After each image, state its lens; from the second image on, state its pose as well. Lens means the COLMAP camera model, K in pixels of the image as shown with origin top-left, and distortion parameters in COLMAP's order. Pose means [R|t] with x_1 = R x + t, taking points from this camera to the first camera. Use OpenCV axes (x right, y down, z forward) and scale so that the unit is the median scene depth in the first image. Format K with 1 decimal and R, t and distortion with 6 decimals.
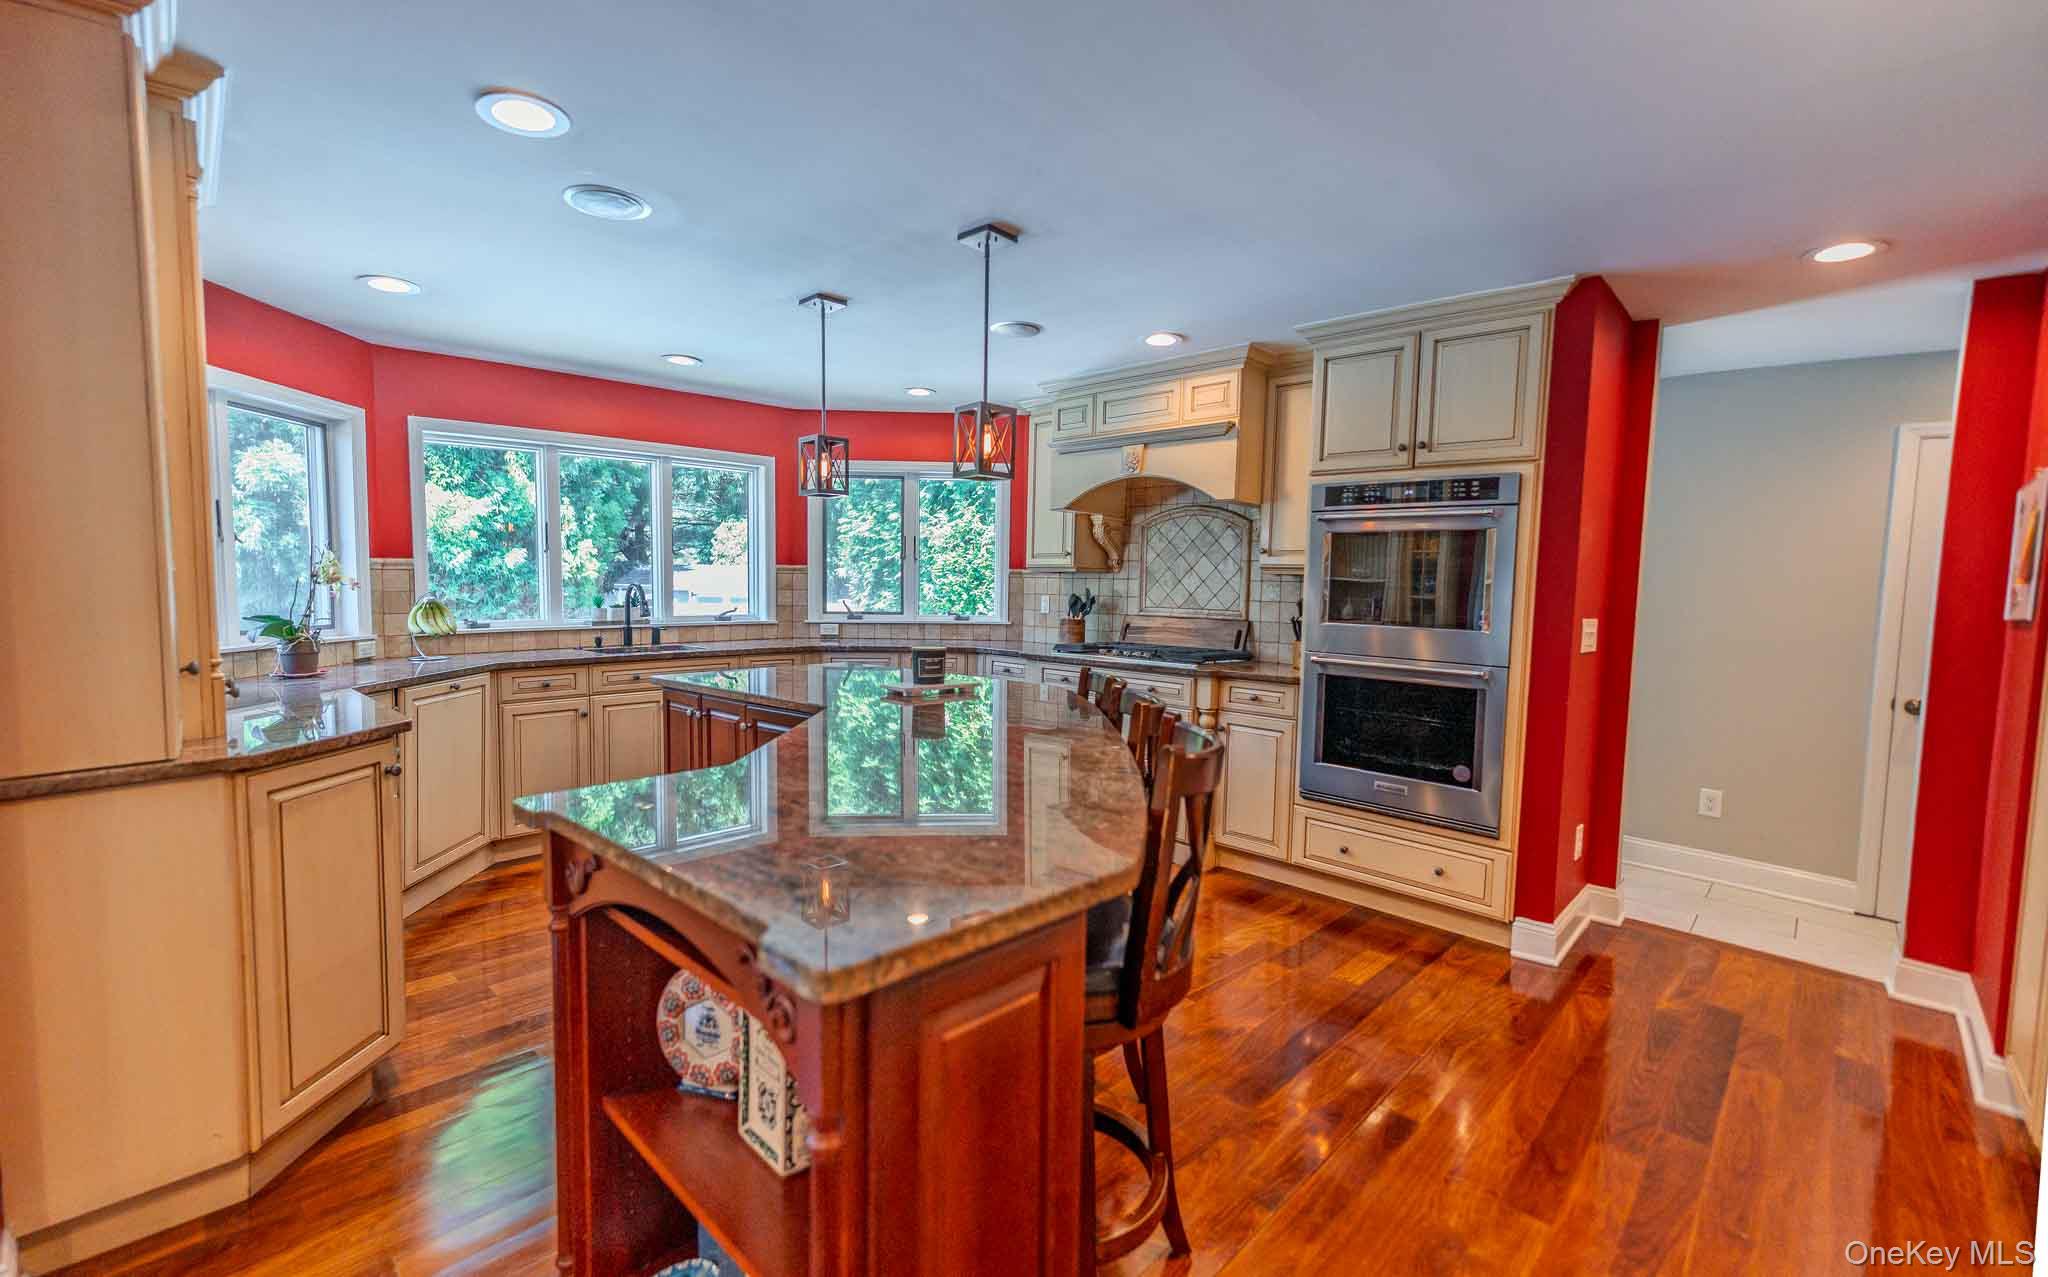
lens RADIAL K [[836.6, 0, 978.0], [0, 836.6, 625.3], [0, 0, 1]] dist [-0.015188, 0.000067]
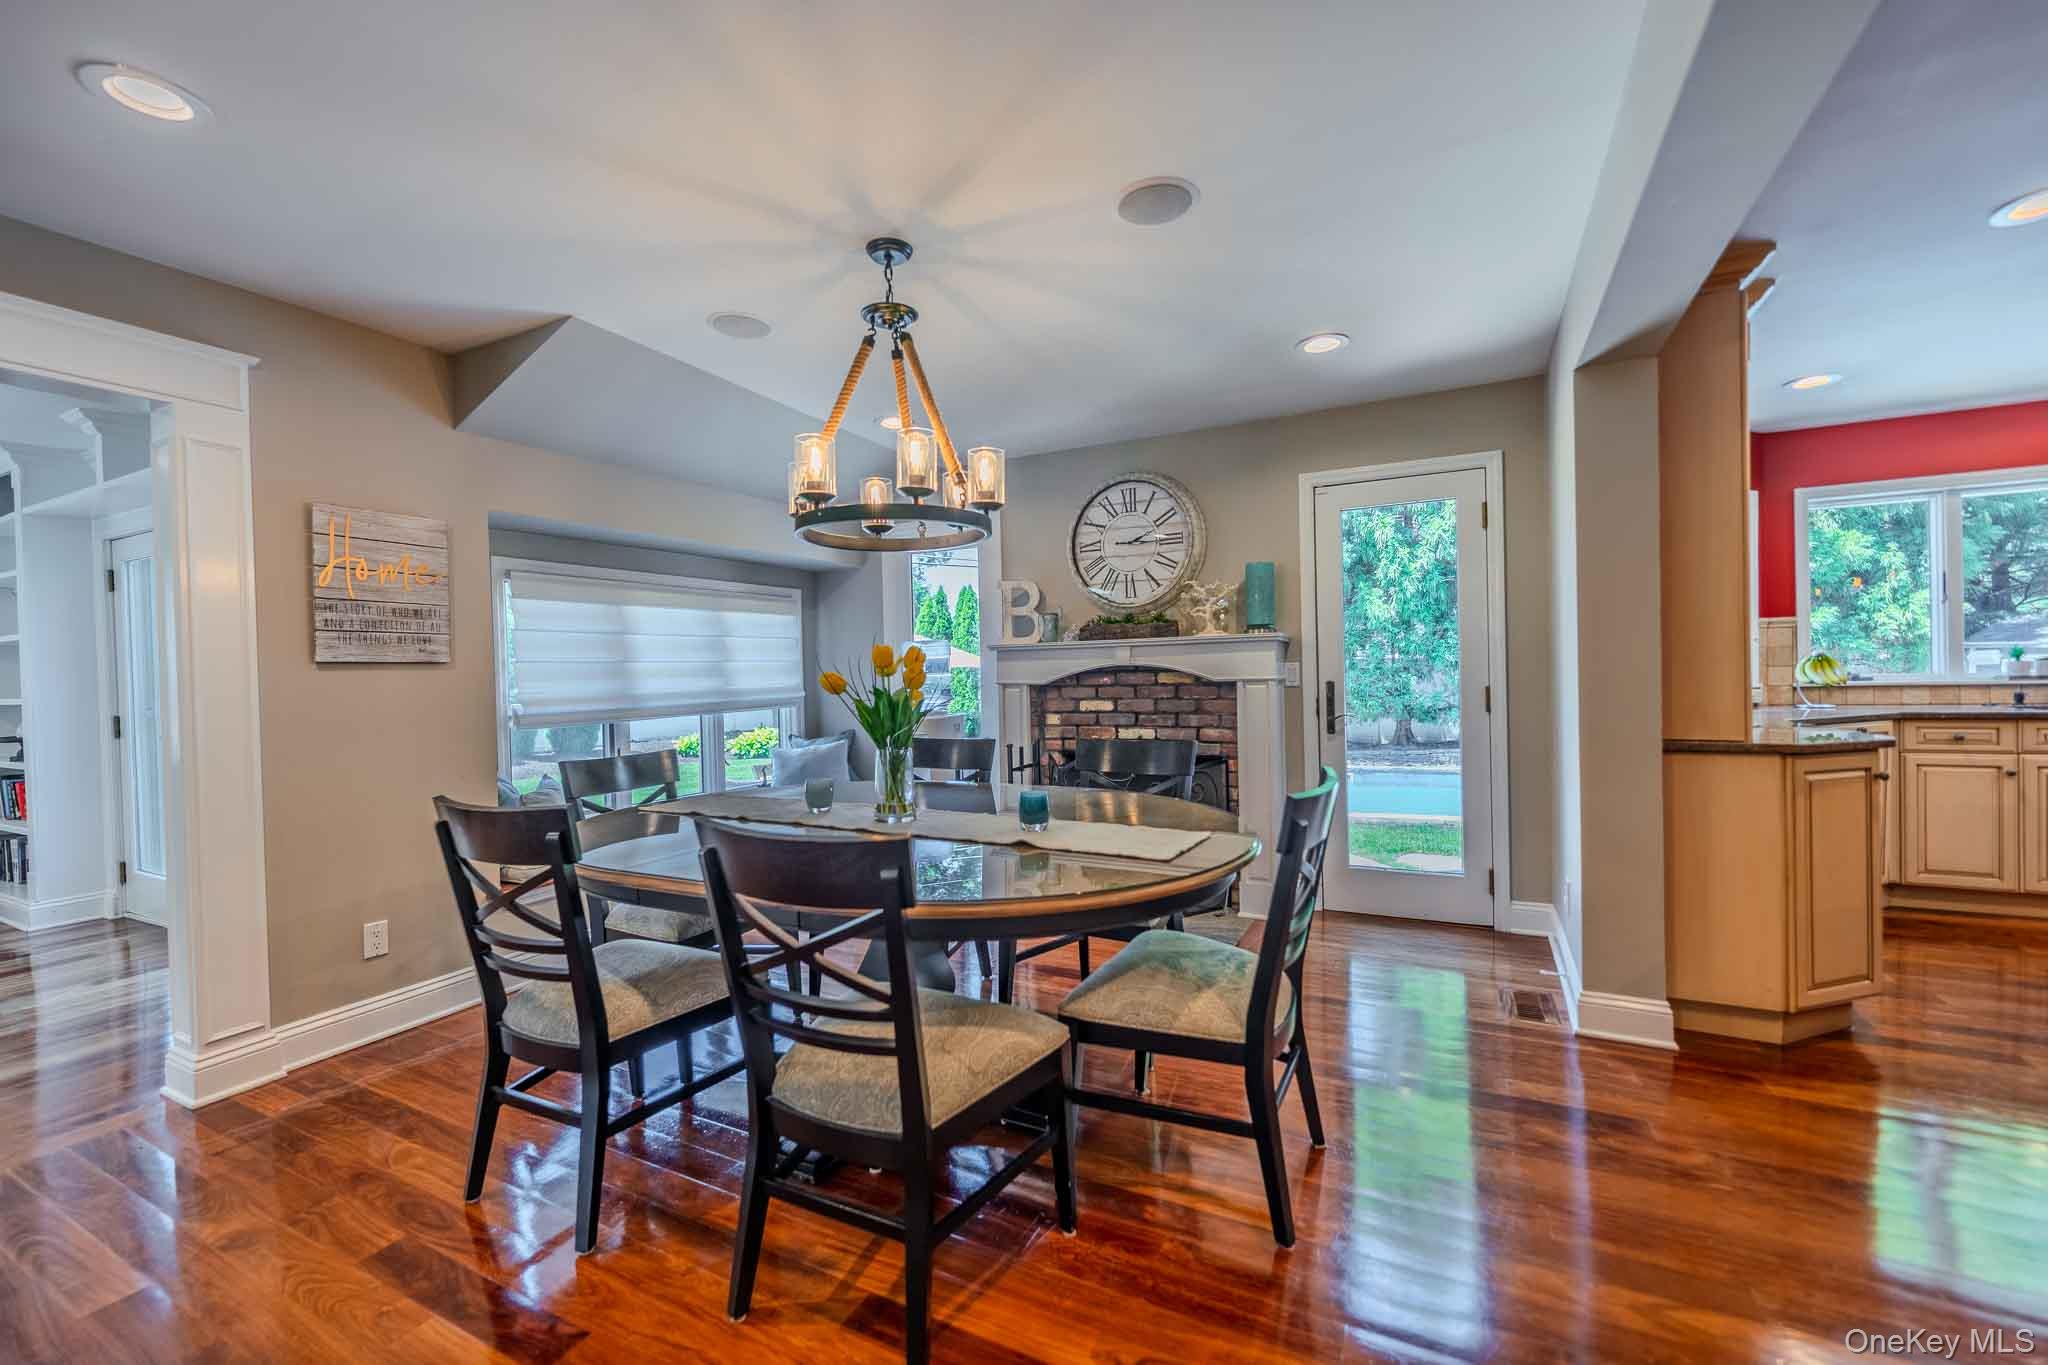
lens RADIAL K [[825.7, 0, 1042.8], [0, 825.7, 685.8], [0, 0, 1]] dist [-0.001268, -0.000629]
pose [[0.334123, 0.006846, -0.942505, 0.029594], [-0.019707, 0.999806, 0.000276, 0.033412], [0.942323, 0.018481, 0.334193, -0.341974]]
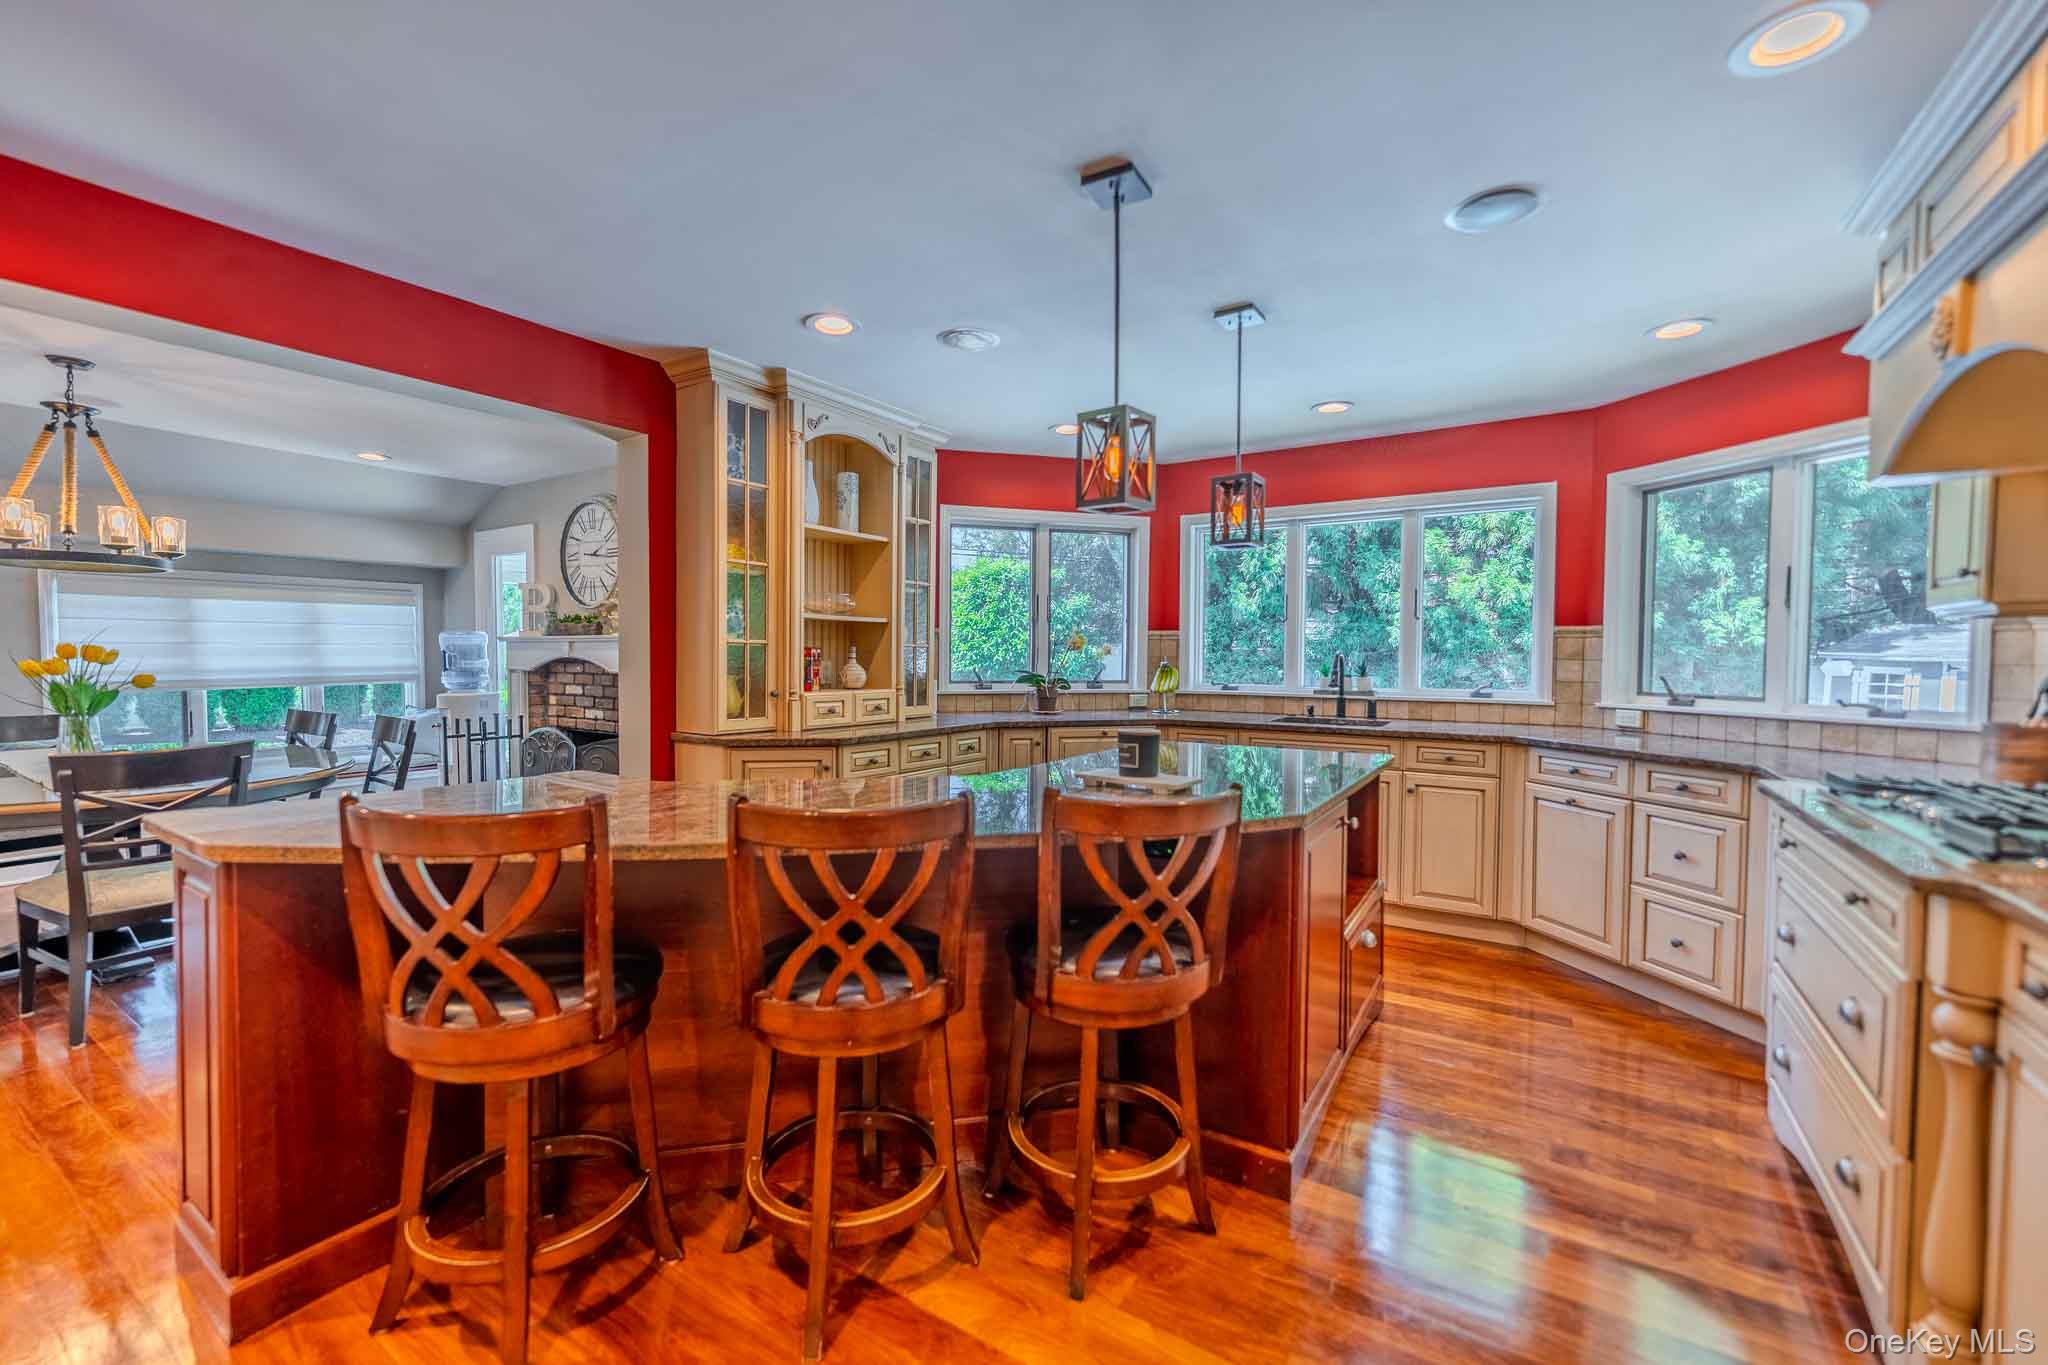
lens RADIAL K [[825.7, 0, 1030.0], [0, 825.7, 673.0], [0, 0, 1]] dist [-0.001268, -0.000629]
pose [[0.241450, 0.025171, -0.970087, 0.492074], [-0.049422, 0.998685, 0.013612, -0.024980], [0.969154, 0.044657, 0.242376, 0.521949]]
